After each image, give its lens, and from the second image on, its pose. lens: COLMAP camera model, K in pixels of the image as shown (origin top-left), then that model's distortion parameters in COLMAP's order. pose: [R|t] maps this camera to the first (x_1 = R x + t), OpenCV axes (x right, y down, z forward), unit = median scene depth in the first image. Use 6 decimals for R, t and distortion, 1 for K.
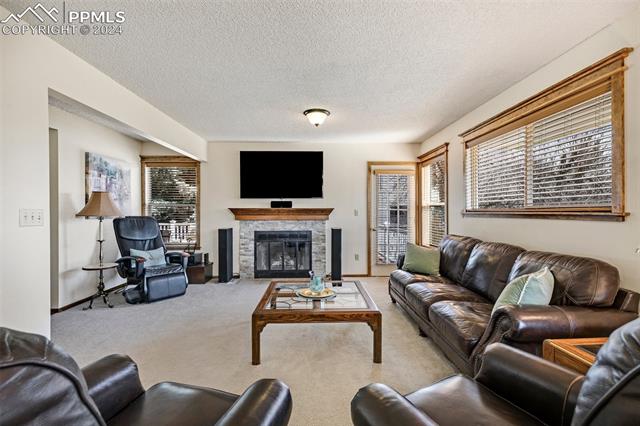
lens RADIAL K [[291.4, 0, 321.4], [0, 291.4, 210.5], [0, 0, 1]] dist [0.011729, -0.002622]
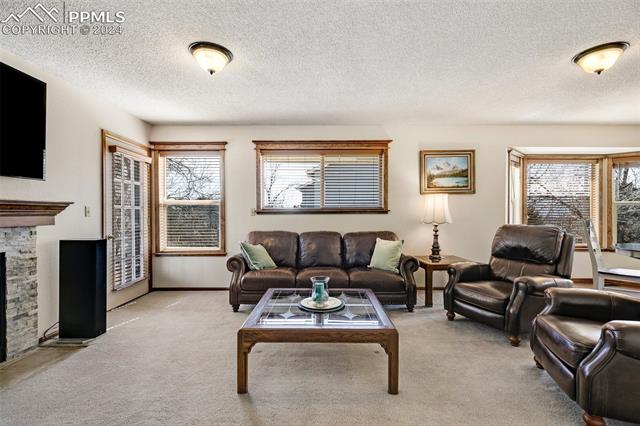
lens RADIAL K [[291.4, 0, 320.2], [0, 291.4, 214.0], [0, 0, 1]] dist [0.011729, -0.002622]
pose [[0.026336, -0.004681, 0.999642, -0.459758], [-0.000687, 0.999989, 0.004701, 0.010484], [-0.999653, -0.000811, 0.026332, 0.524886]]
